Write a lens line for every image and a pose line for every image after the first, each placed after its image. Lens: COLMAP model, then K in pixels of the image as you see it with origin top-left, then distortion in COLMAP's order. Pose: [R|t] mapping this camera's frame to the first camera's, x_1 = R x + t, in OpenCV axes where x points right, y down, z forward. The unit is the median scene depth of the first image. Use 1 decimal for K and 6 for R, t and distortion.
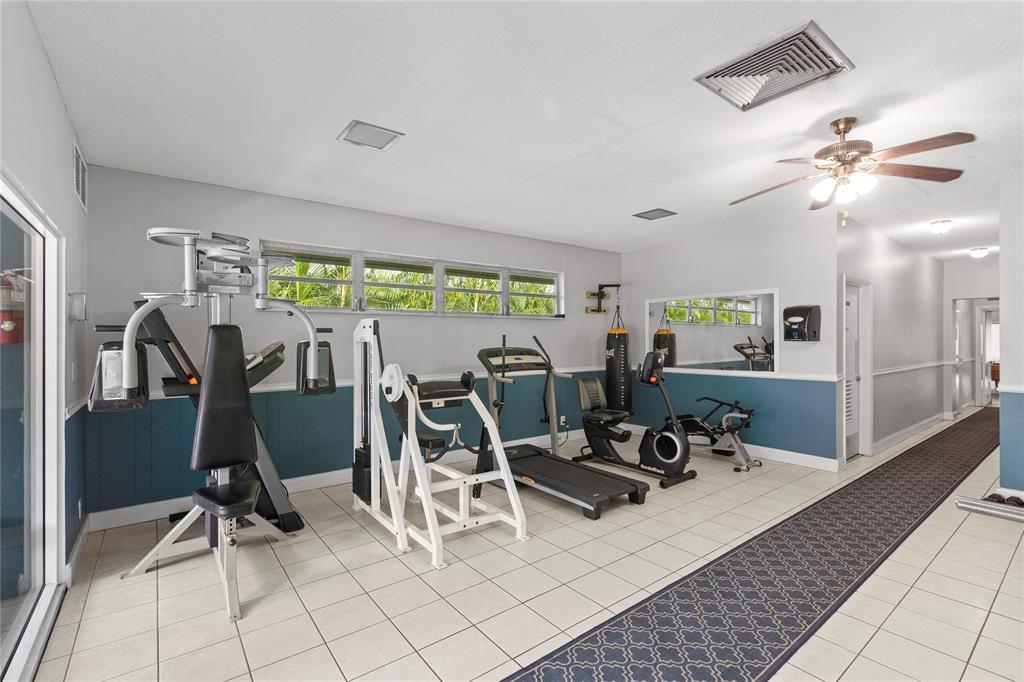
lens RADIAL K [[461.3, 0, 509.4], [0, 461.3, 343.3], [0, 0, 1]] dist [-0.008961, 0.002157]
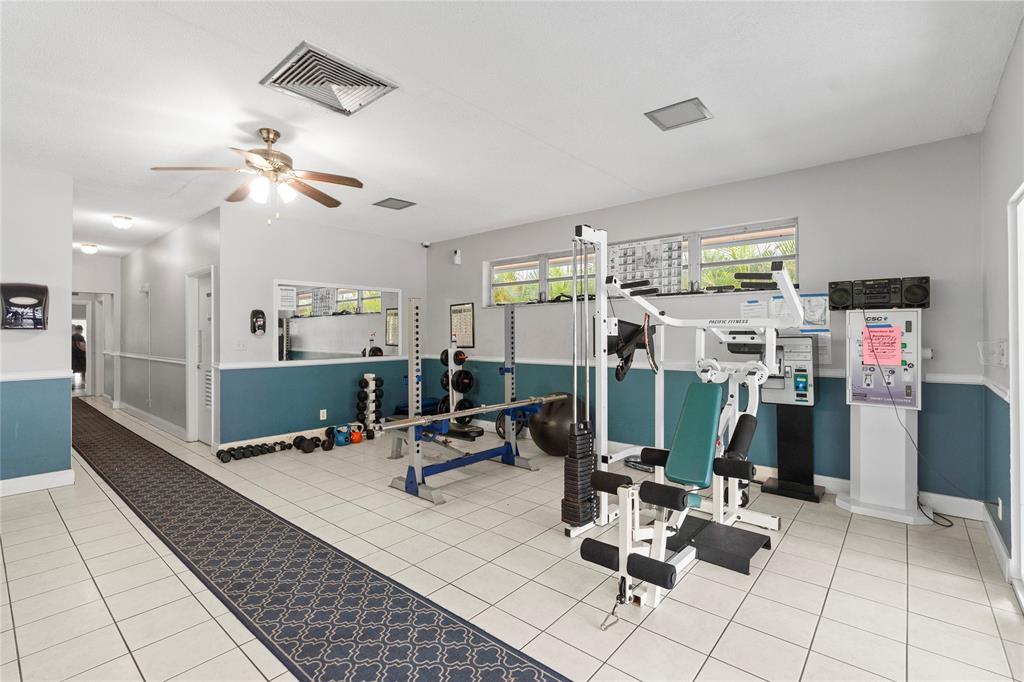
lens RADIAL K [[461.3, 0, 508.3], [0, 461.3, 334.3], [0, 0, 1]] dist [-0.008961, 0.002157]
pose [[-0.207954, 0.000645, 0.978138, -0.463398], [0.005853, 0.999983, 0.000585, 0.010186], [-0.978121, 0.005846, -0.207954, 0.593089]]
